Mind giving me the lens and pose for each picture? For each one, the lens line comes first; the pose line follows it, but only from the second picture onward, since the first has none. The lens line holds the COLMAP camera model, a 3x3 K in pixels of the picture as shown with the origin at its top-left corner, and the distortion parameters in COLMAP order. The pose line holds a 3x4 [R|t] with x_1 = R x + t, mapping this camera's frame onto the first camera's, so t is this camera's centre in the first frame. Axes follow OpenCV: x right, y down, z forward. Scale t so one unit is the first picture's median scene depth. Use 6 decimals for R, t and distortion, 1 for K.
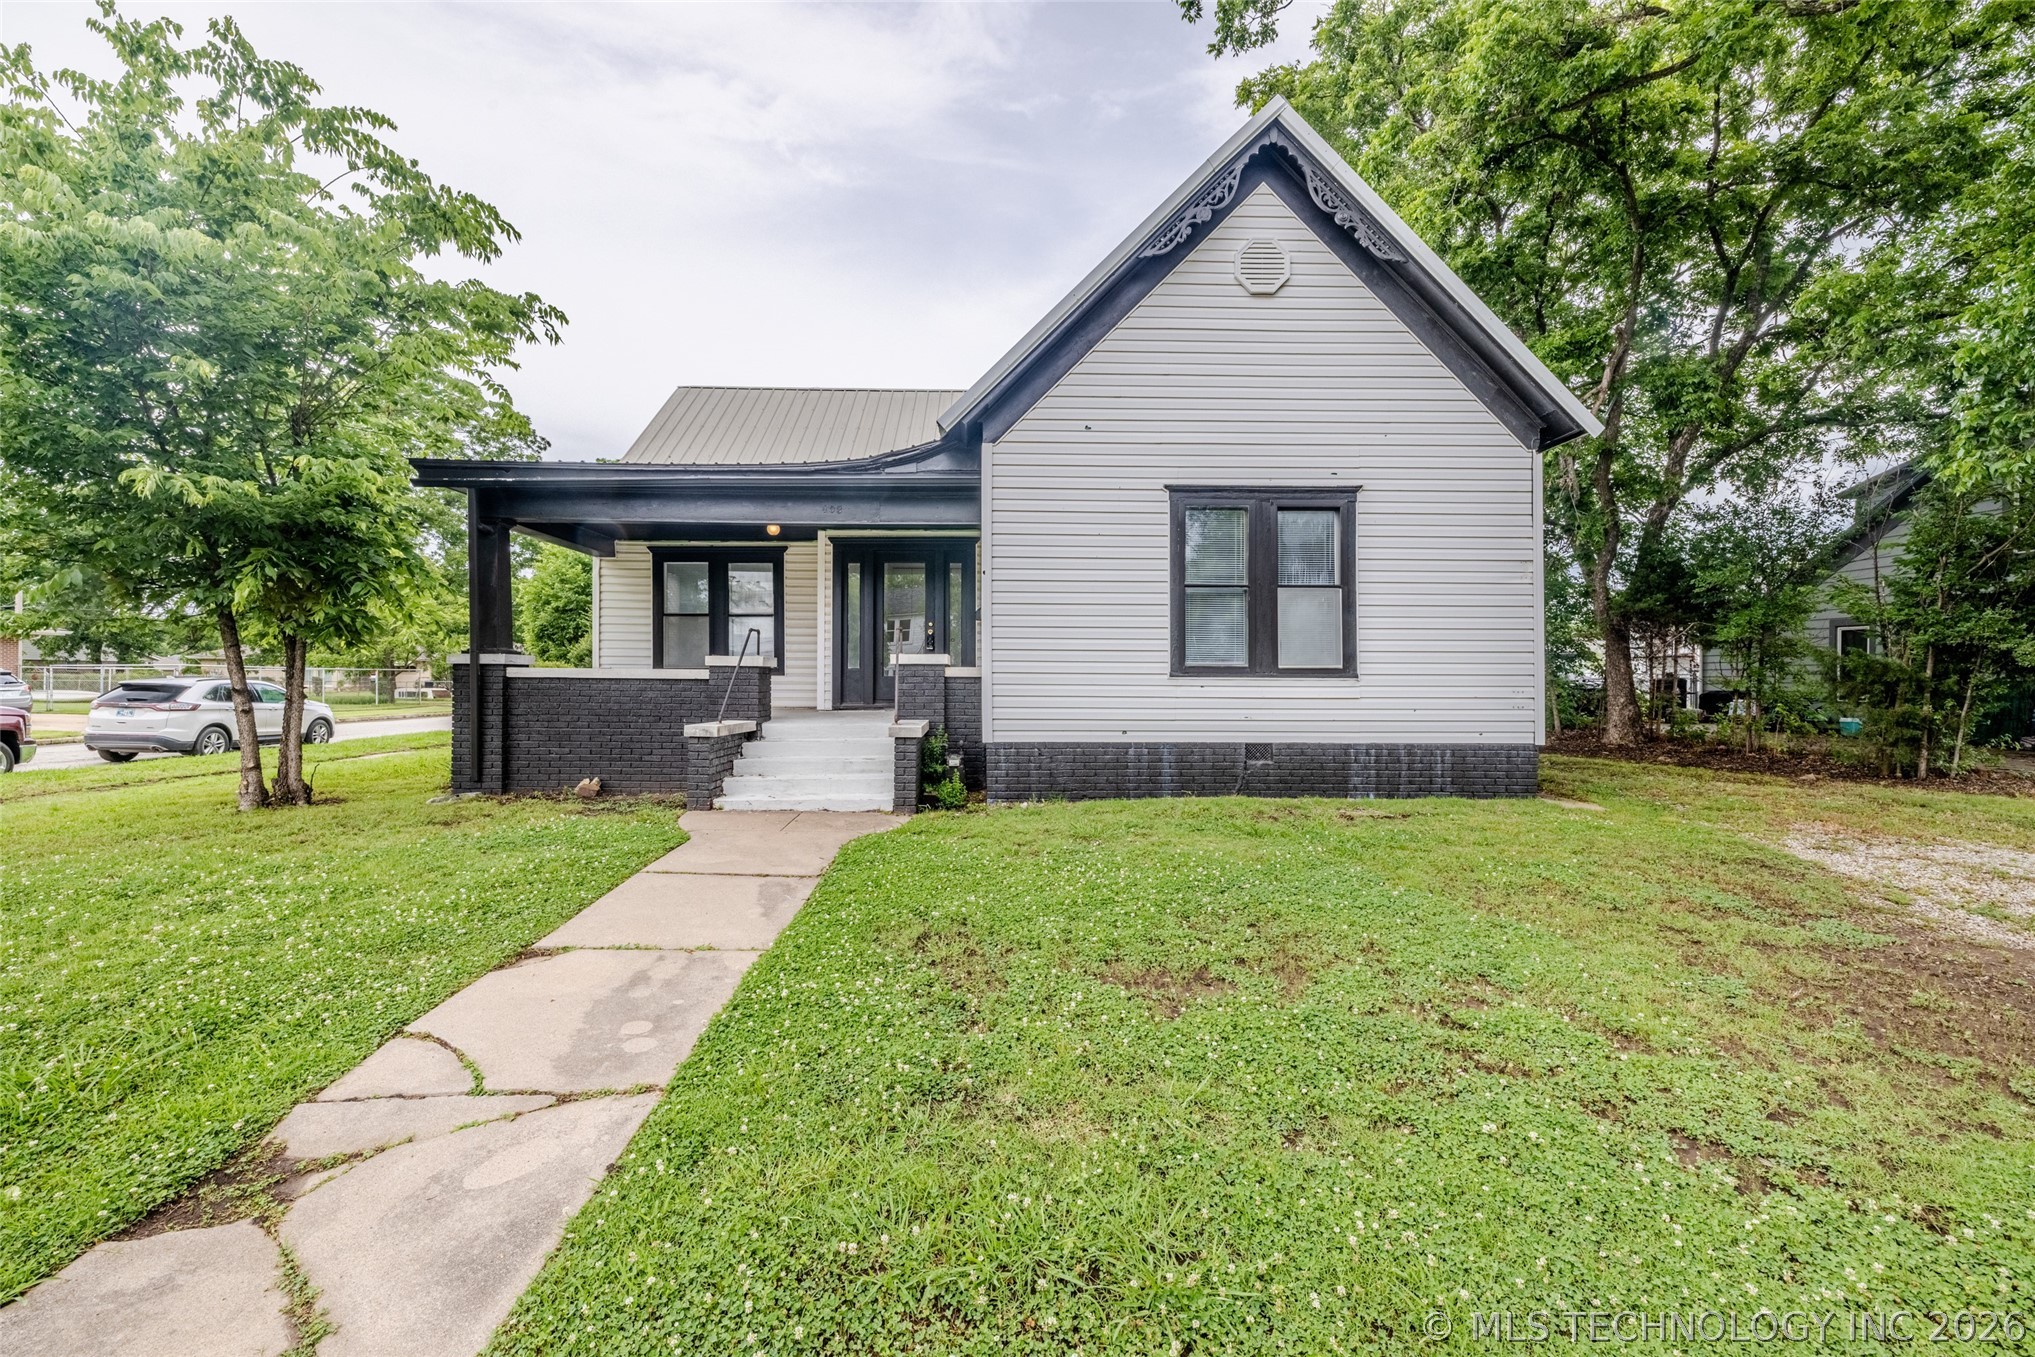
lens RADIAL K [[853.8, 0, 1008.5], [0, 853.8, 683.3], [0, 0, 1]] dist [-0.000399, -0.001995]
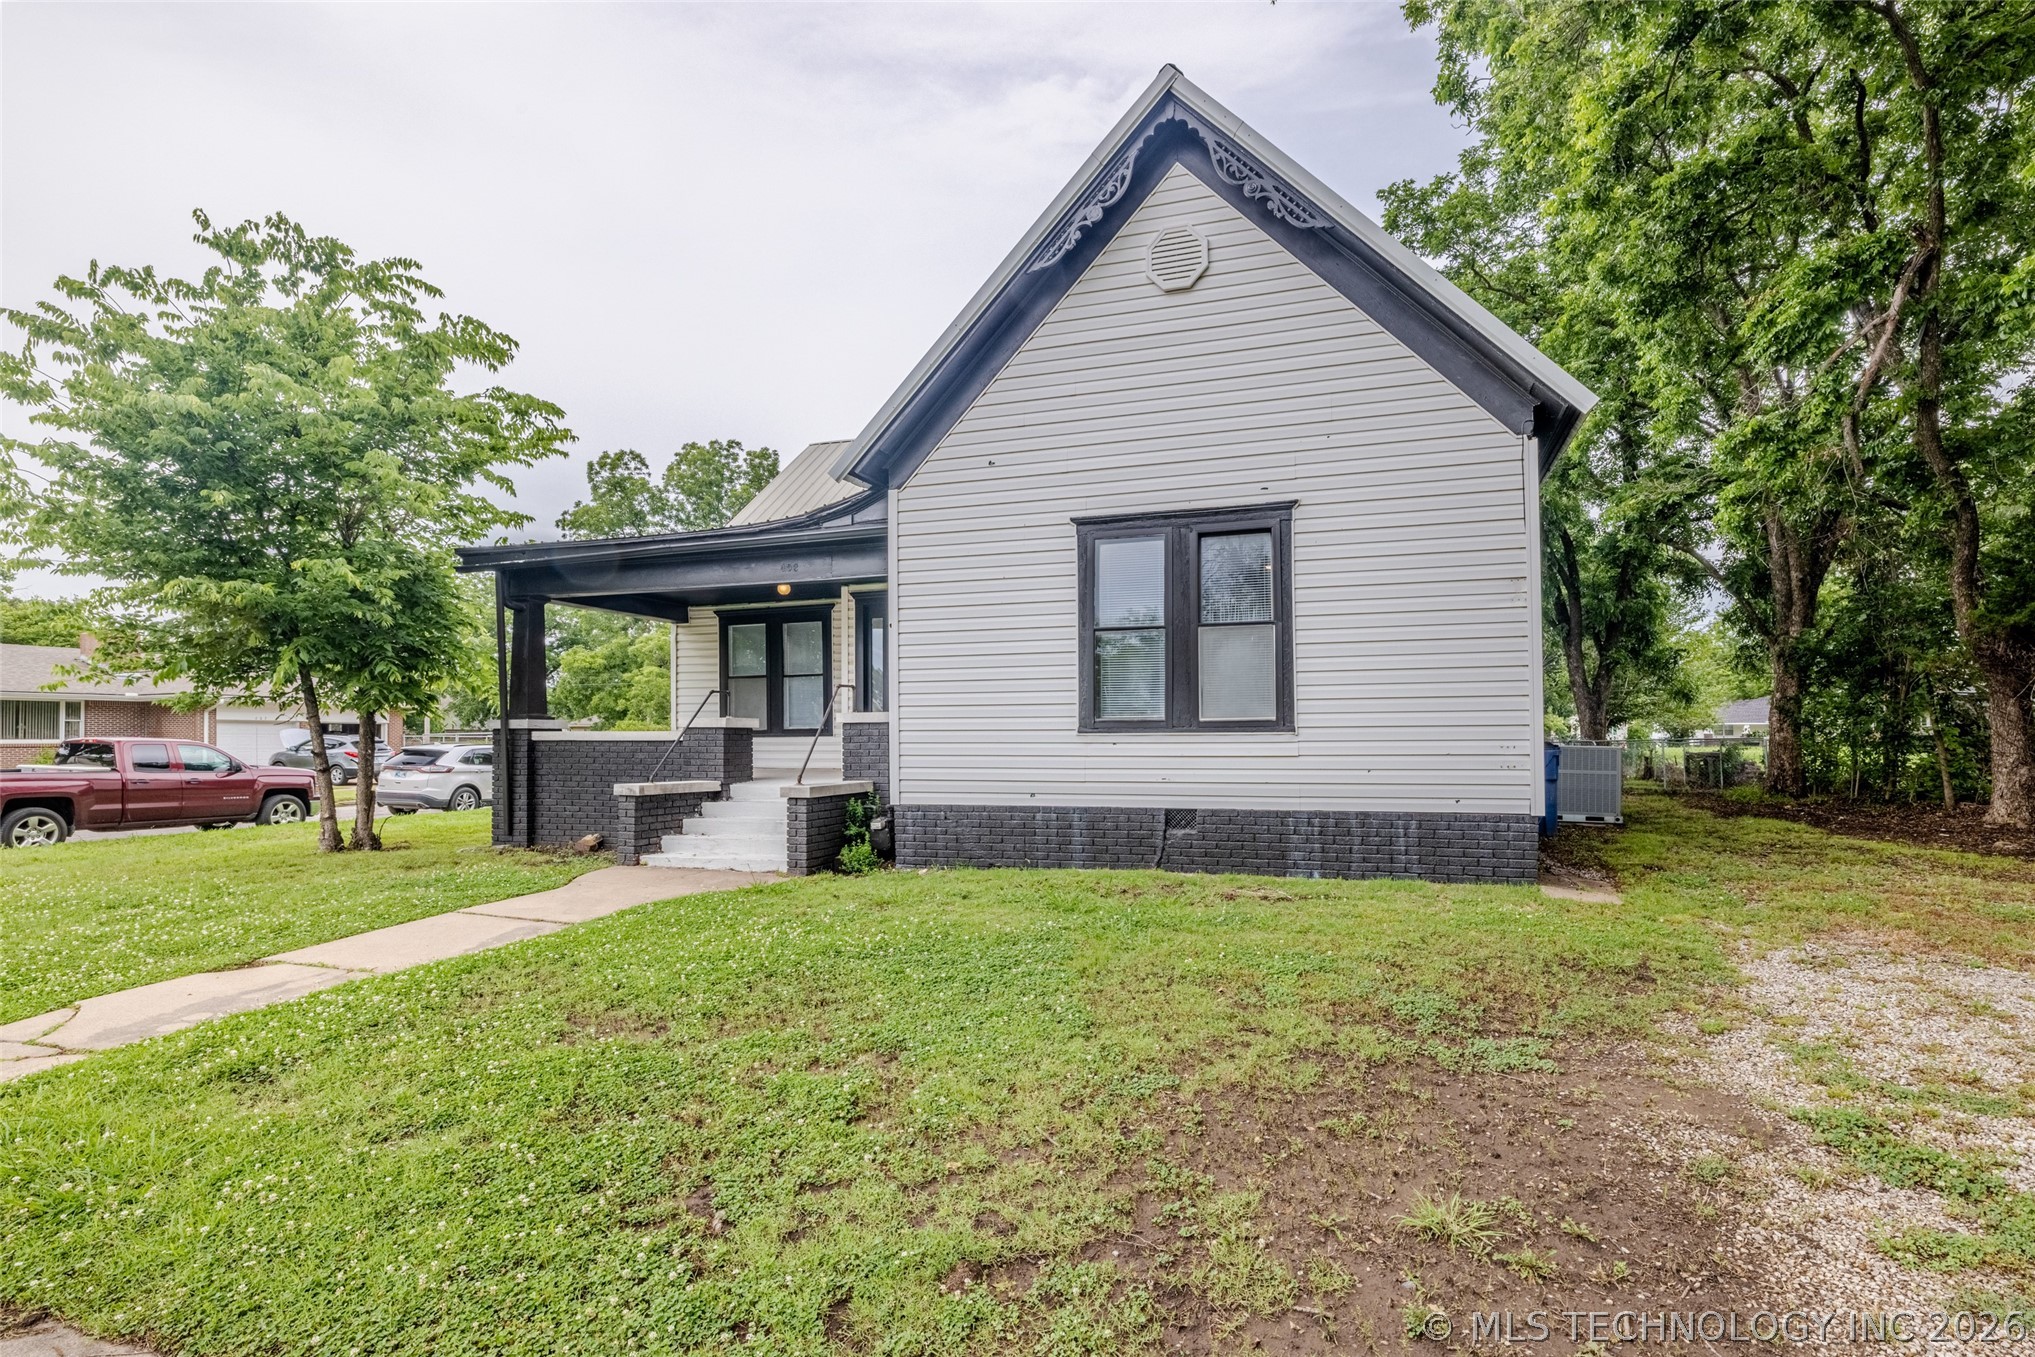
lens RADIAL K [[1007.1, 0, 1067.5], [0, 1007.1, 728.8], [0, 0, 1]] dist [-0.015018, 0.002190]
pose [[0.945644, -0.013515, -0.324923, 0.516348], [0.008498, 0.999822, -0.016854, 0.005729], [0.325093, 0.013177, 0.945590, 0.005751]]
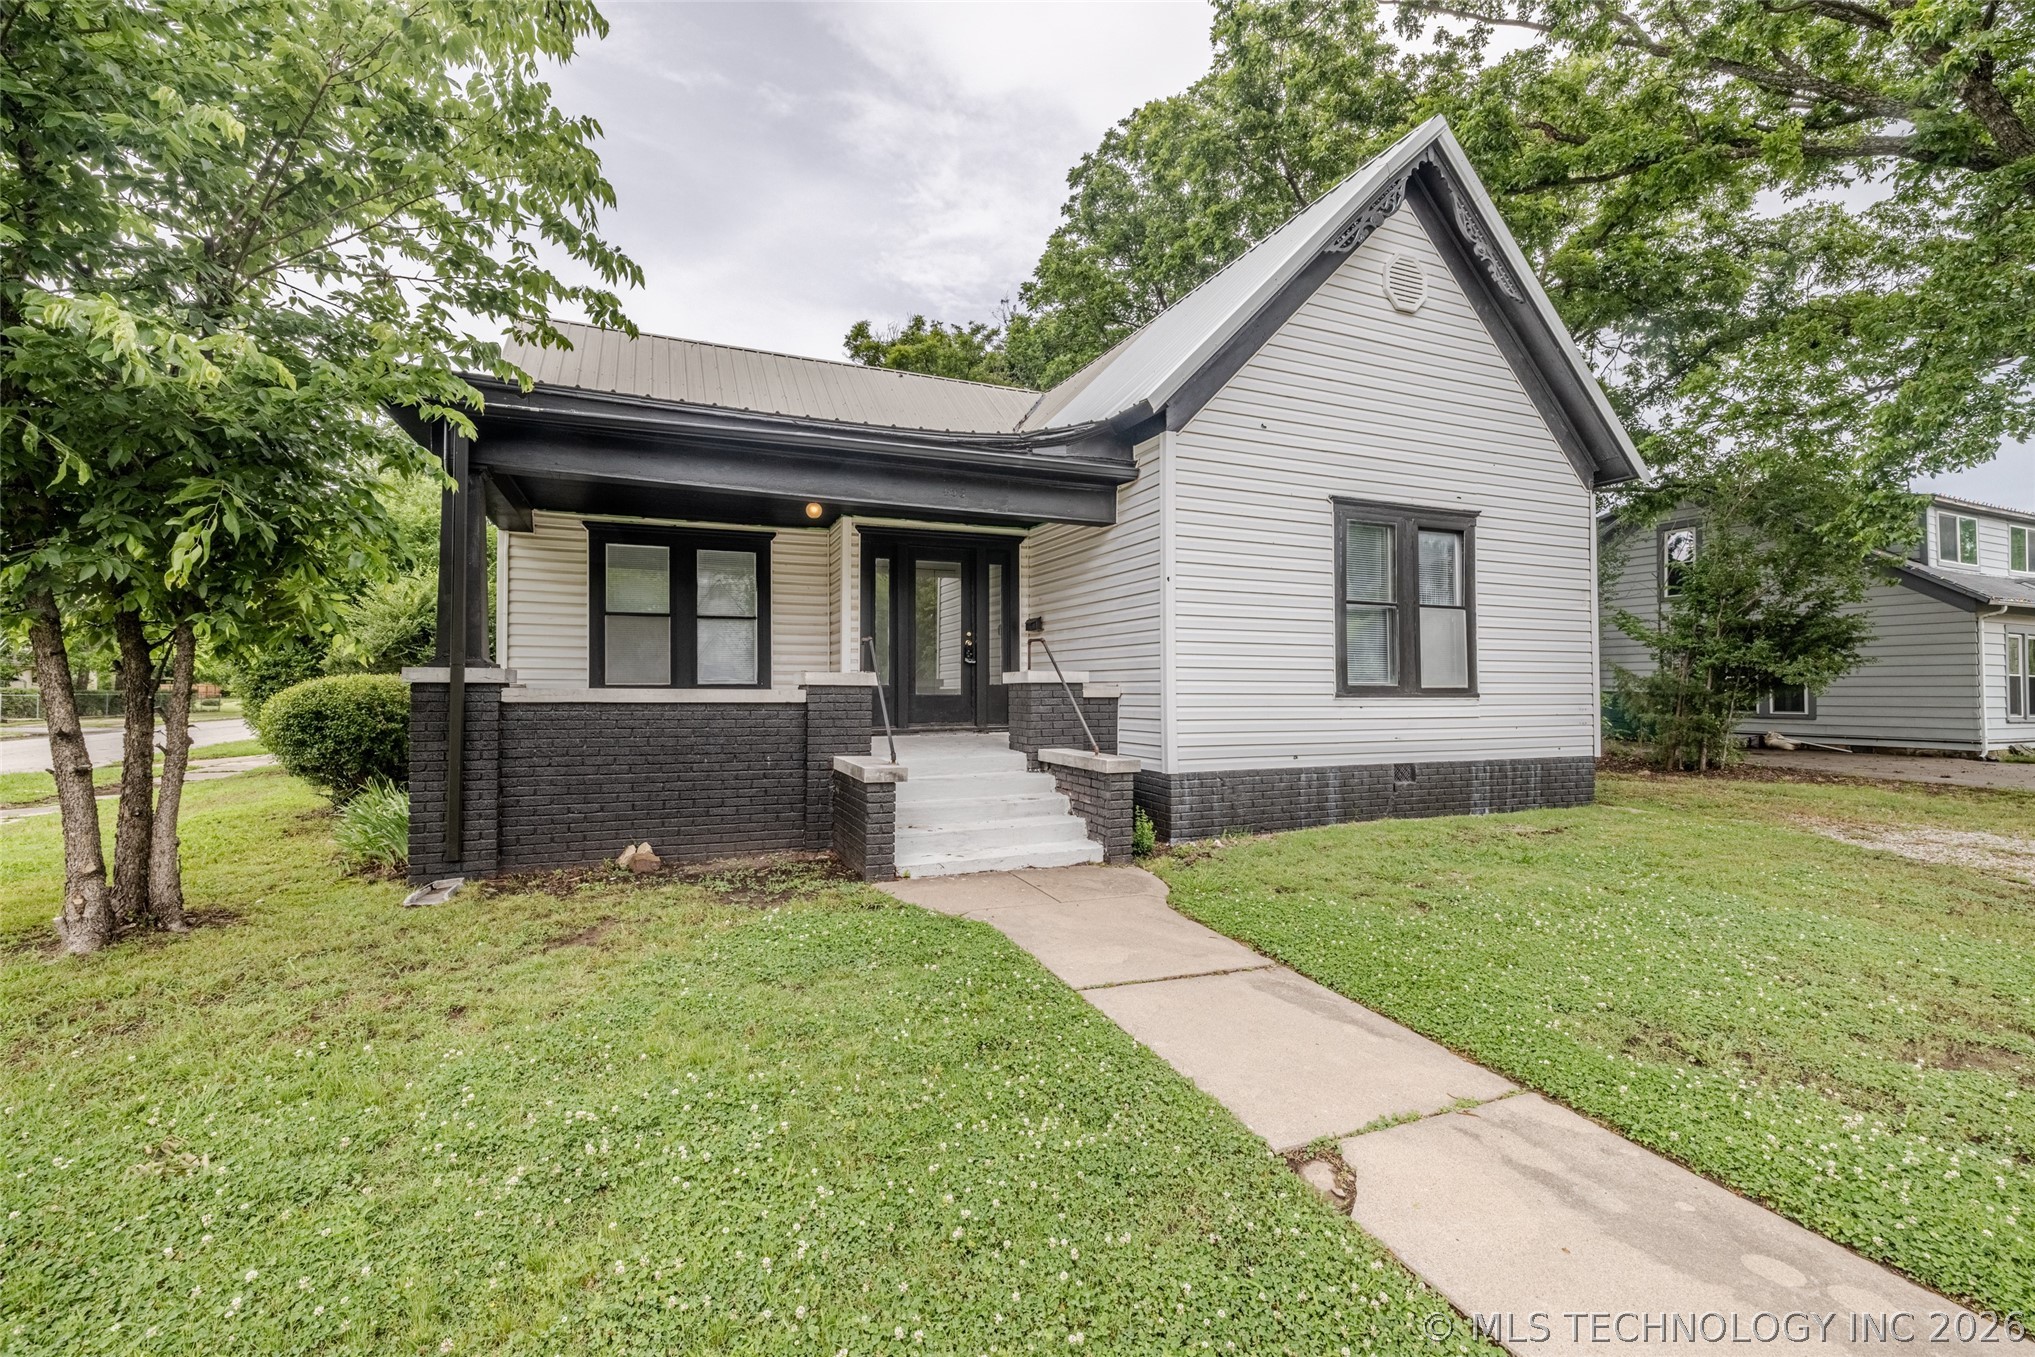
lens RADIAL K [[853.8, 0, 1007.4], [0, 853.8, 683.5], [0, 0, 1]] dist [-0.000399, -0.001995]
pose [[0.930982, -0.000098, 0.365066, -0.496302], [0.003231, 0.999963, -0.007972, -0.016432], [-0.365051, 0.008601, 0.930948, 0.247449]]
